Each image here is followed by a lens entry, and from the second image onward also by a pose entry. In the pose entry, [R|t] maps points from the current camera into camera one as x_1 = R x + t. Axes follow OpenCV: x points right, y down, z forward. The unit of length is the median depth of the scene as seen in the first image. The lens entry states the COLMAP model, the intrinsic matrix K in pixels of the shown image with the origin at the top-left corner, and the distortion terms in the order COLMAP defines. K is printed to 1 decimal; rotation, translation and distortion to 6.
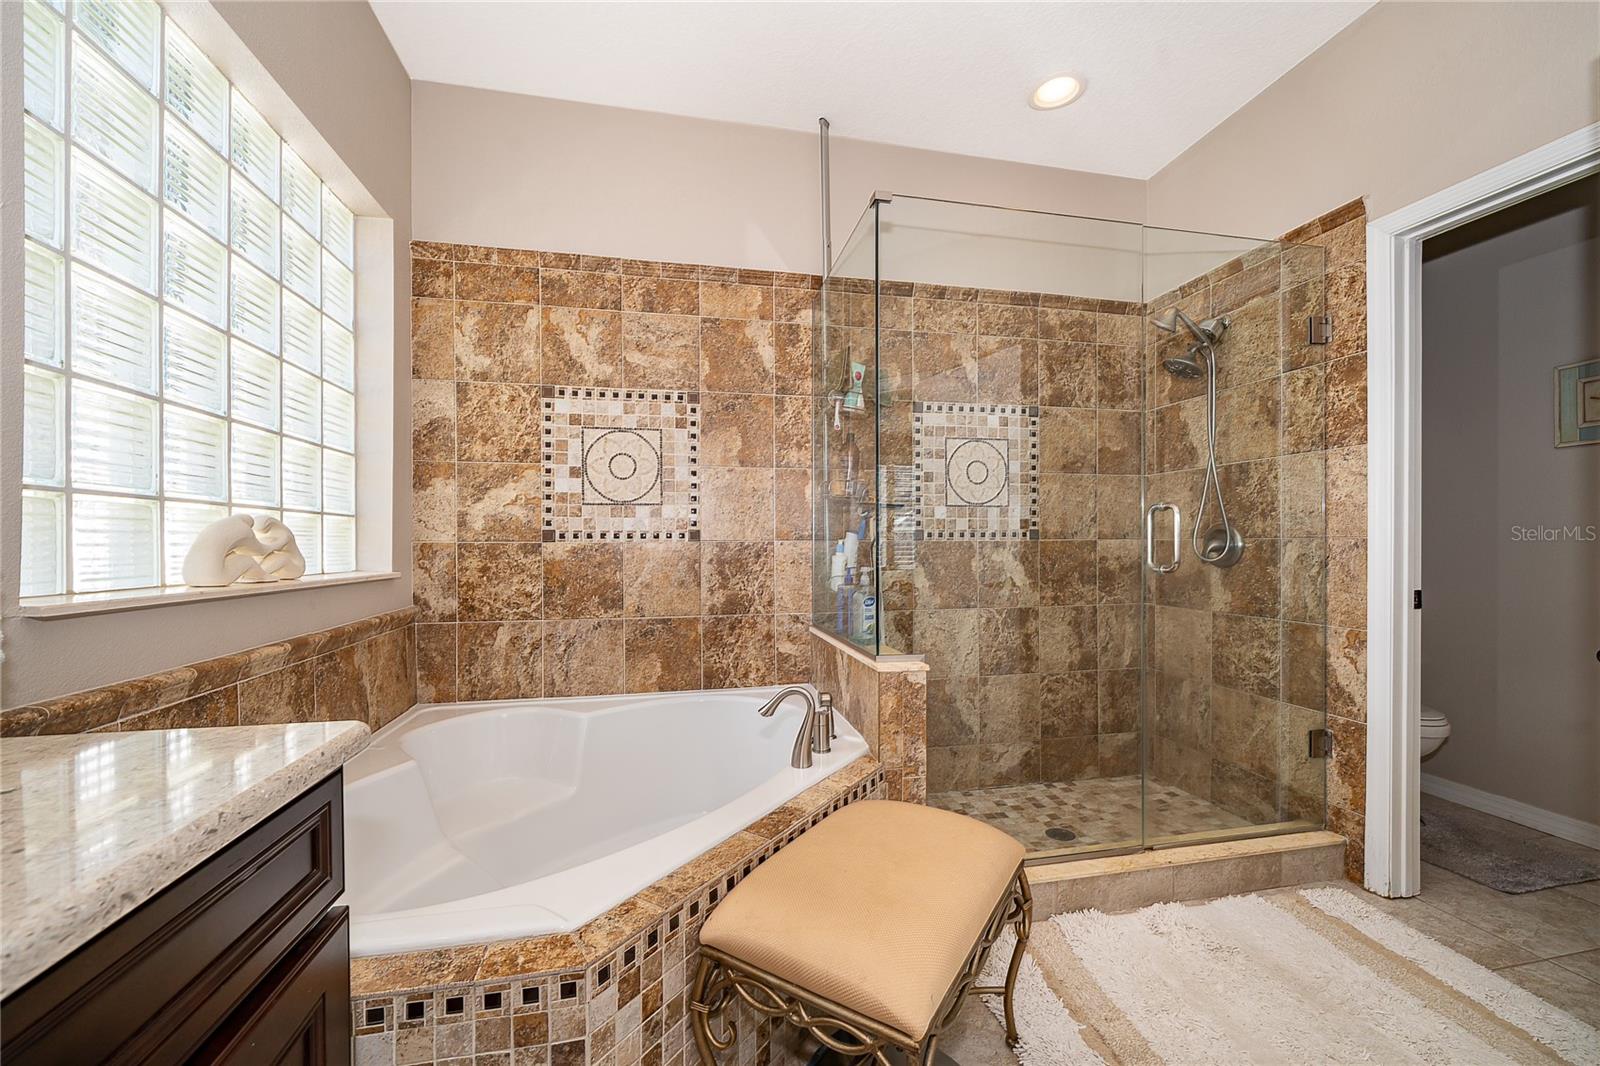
lens RADIAL K [[627.2, 0, 796.3], [0, 627.2, 549.9], [0, 0, 1]] dist [-0.006346, 0.000897]
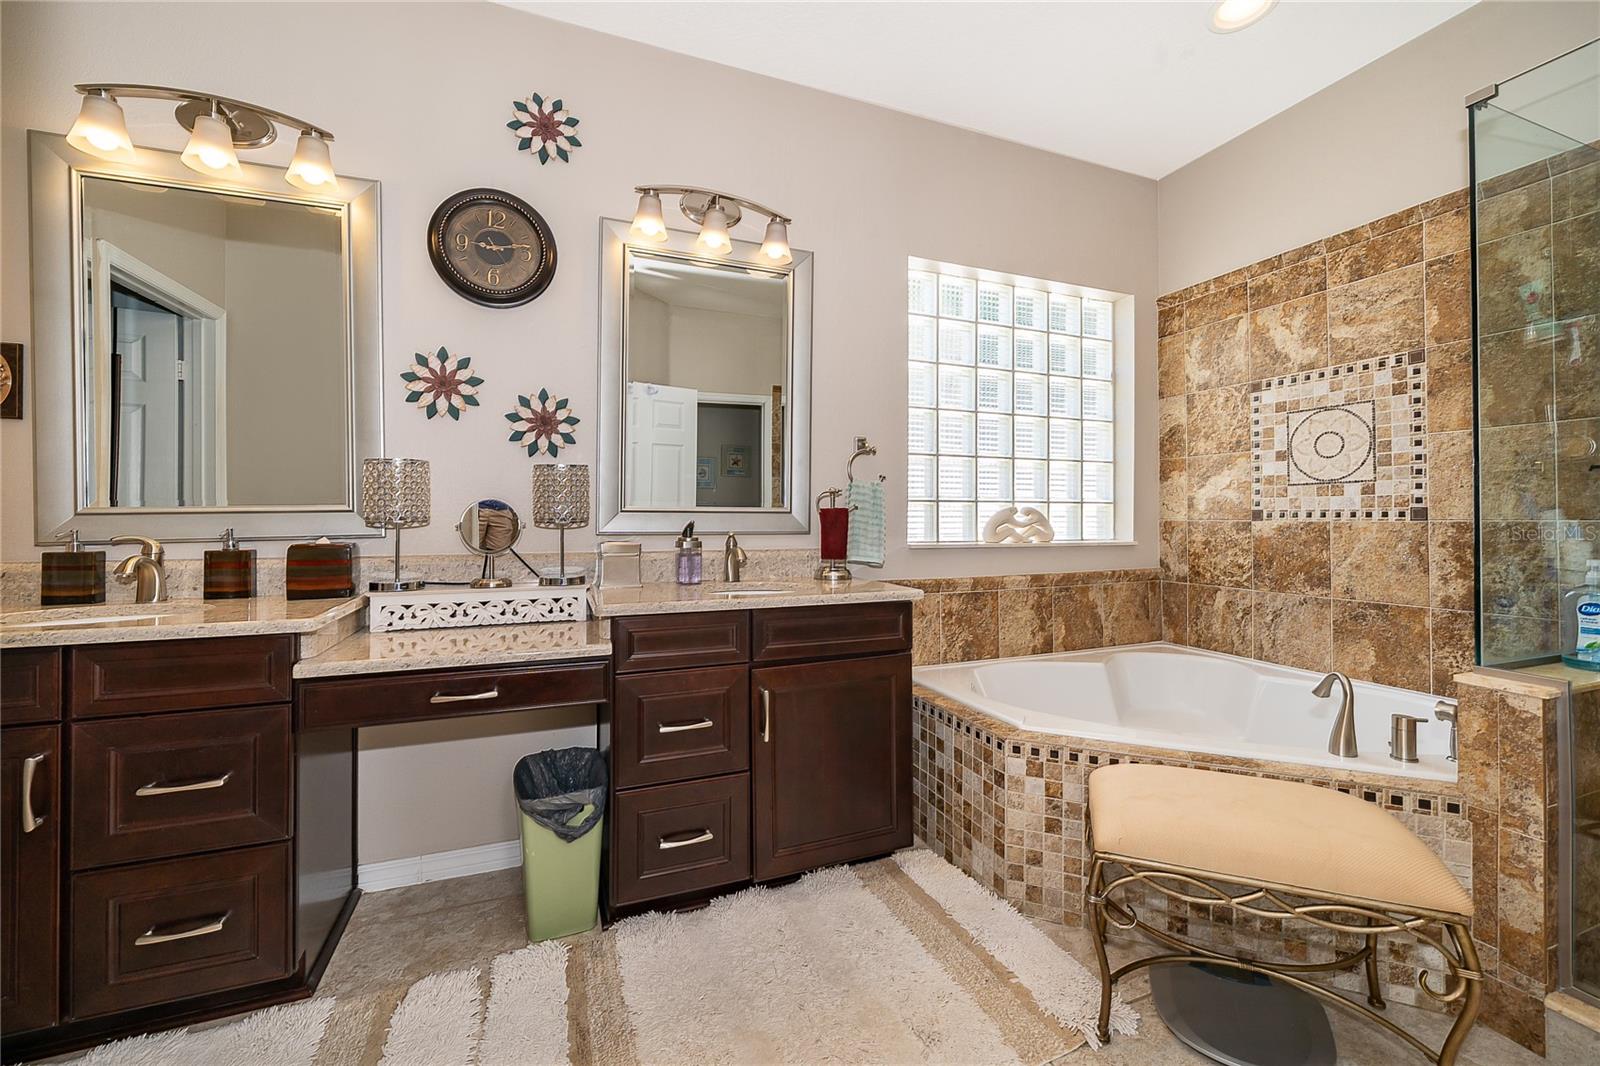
lens RADIAL K [[627.2, 0, 805.6], [0, 627.2, 519.6], [0, 0, 1]] dist [-0.006346, 0.000897]
pose [[0.184816, 0.004377, -0.982763, 0.555733], [-0.009204, 0.999954, 0.002723, -0.009988], [0.982730, 0.008542, 0.184848, 0.000294]]
